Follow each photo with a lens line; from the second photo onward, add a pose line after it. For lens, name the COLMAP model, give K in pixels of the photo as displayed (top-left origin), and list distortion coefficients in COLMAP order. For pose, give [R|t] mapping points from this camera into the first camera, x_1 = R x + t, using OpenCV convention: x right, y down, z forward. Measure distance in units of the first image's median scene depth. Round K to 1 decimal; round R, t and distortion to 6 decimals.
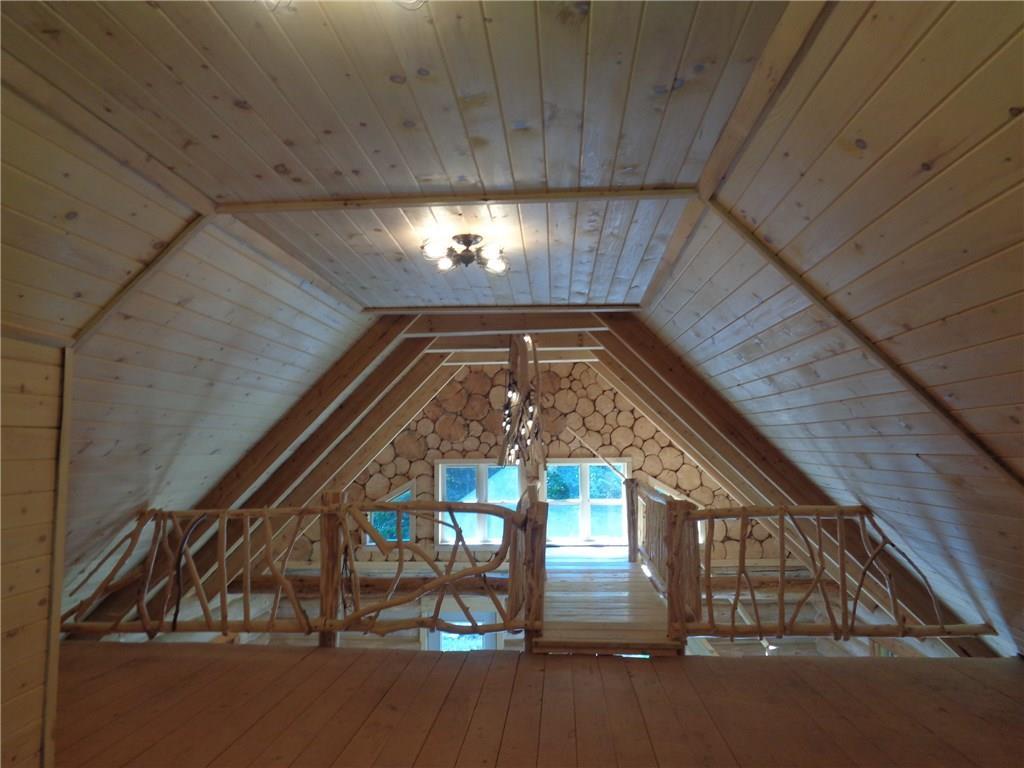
lens RADIAL K [[771.6, 0, 512.0], [0, 771.6, 384.0], [0, 0, 1]] dist [0.008214, 0.004386]
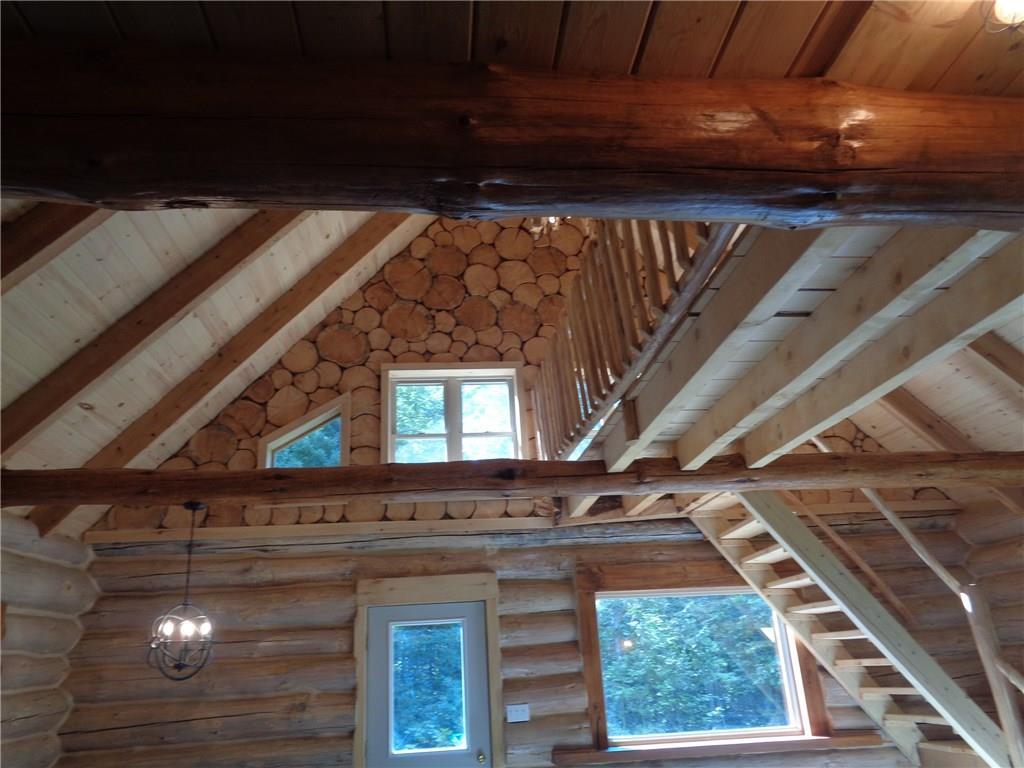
lens RADIAL K [[771.6, 0, 512.0], [0, 771.6, 384.0], [0, 0, 1]] dist [0.008214, 0.004386]
pose [[0.987196, 0.012596, 0.159011, -0.094668], [0.030670, 0.963288, -0.266714, 0.287227], [-0.156533, 0.268176, 0.950568, 0.376012]]
